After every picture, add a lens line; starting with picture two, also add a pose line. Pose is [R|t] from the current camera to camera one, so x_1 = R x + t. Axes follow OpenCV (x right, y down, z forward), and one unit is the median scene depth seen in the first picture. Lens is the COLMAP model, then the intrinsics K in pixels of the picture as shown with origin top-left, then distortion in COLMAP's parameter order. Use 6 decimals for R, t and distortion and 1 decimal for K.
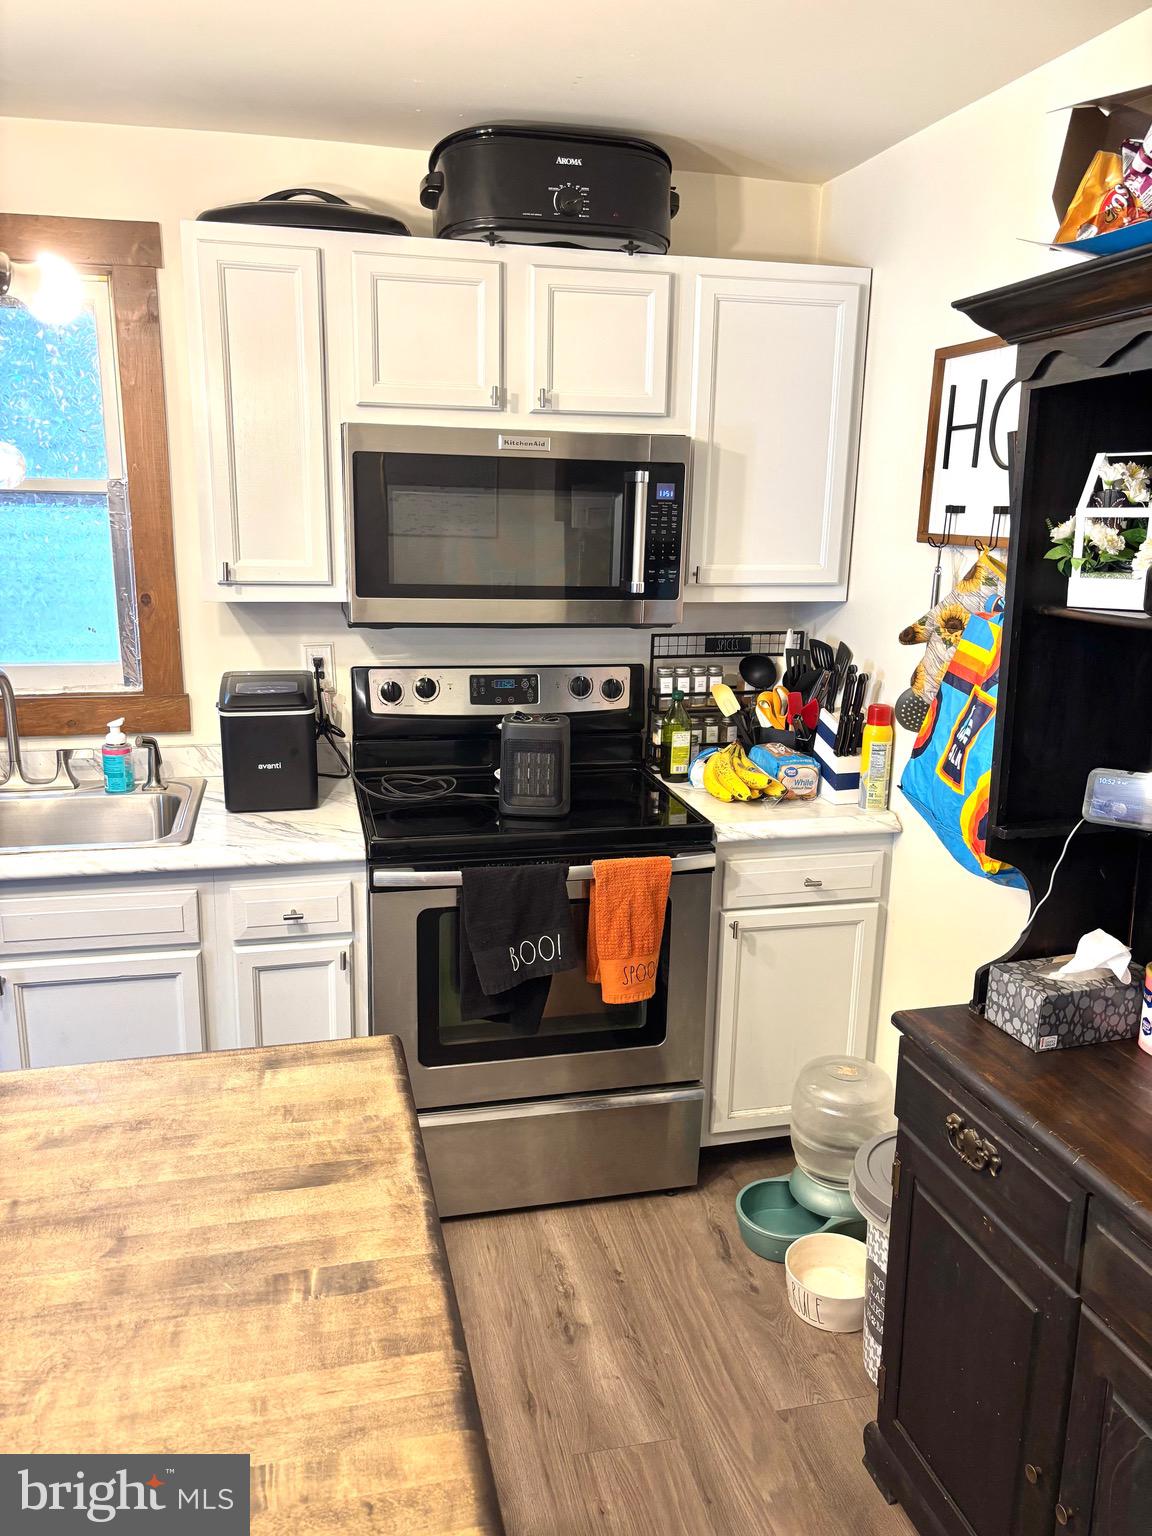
lens RADIAL K [[1166.9, 0, 554.5], [0, 1166.9, 770.4], [0, 0, 1]] dist [0.004346, 0.005754]
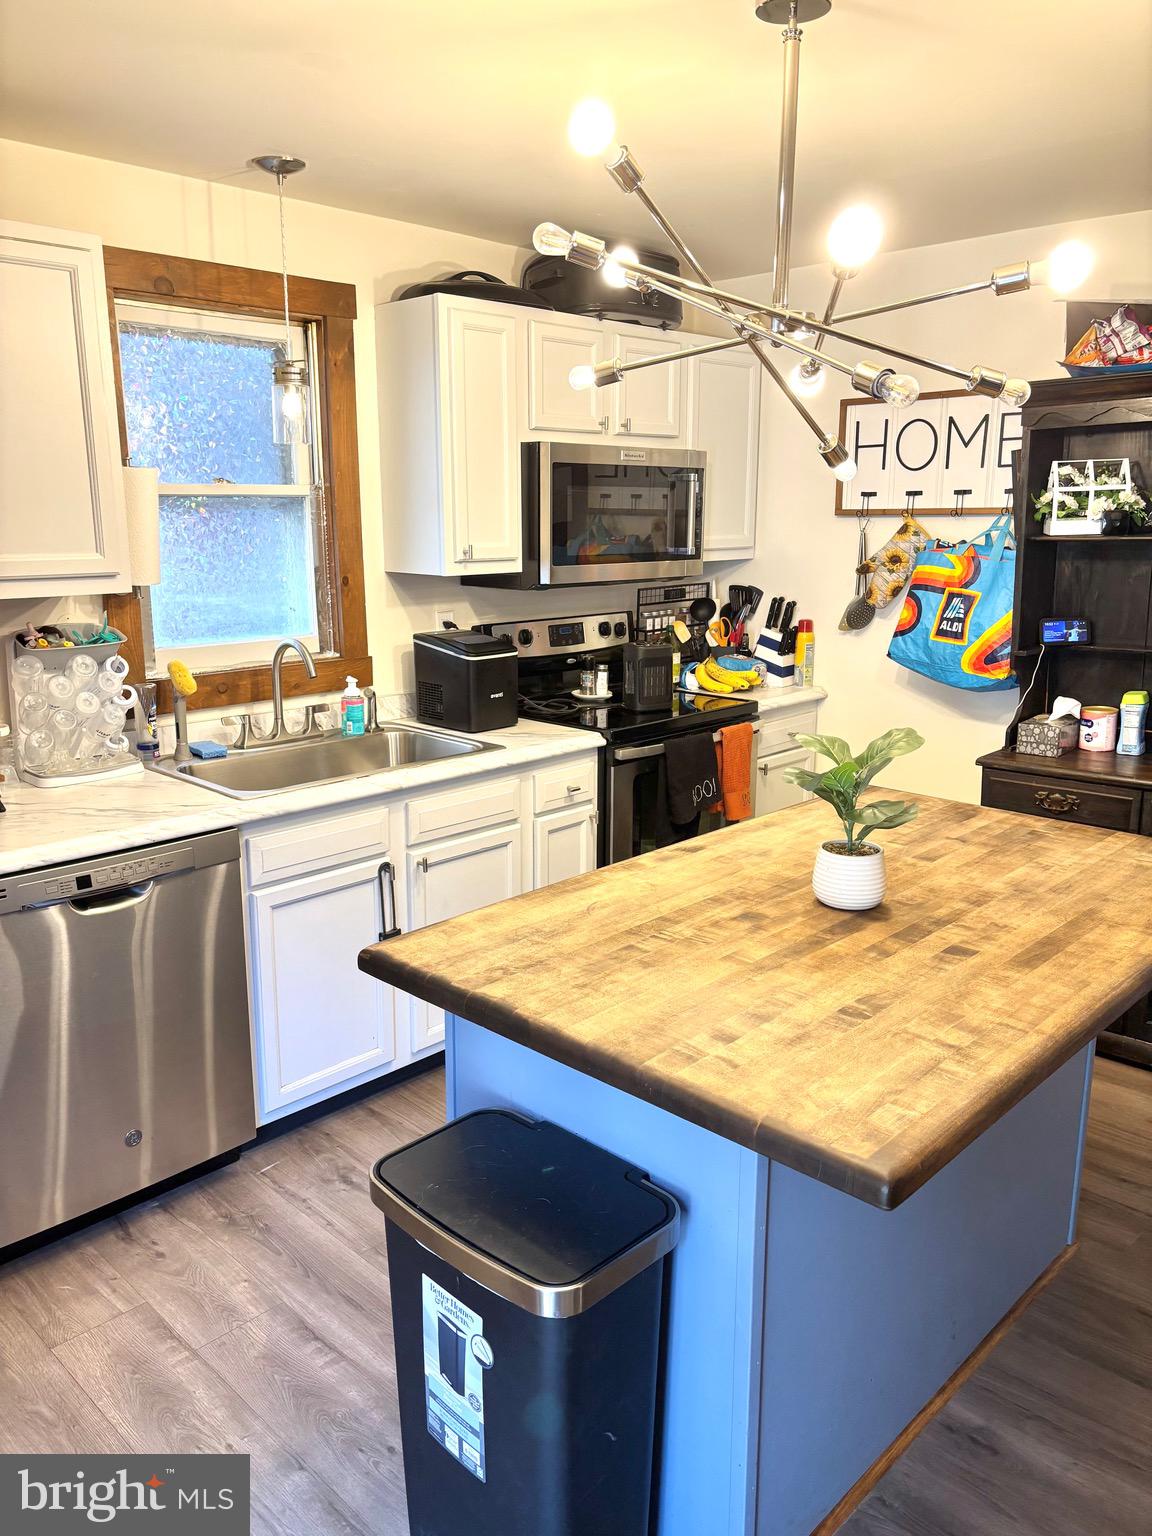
lens RADIAL K [[1166.9, 0, 554.5], [0, 1166.9, 770.4], [0, 0, 1]] dist [0.004346, 0.005754]
pose [[0.847905, -0.140051, 0.511315, -0.935630], [0.143247, 0.989124, 0.033381, 0.049407], [-0.510429, 0.044941, 0.858745, -0.198549]]
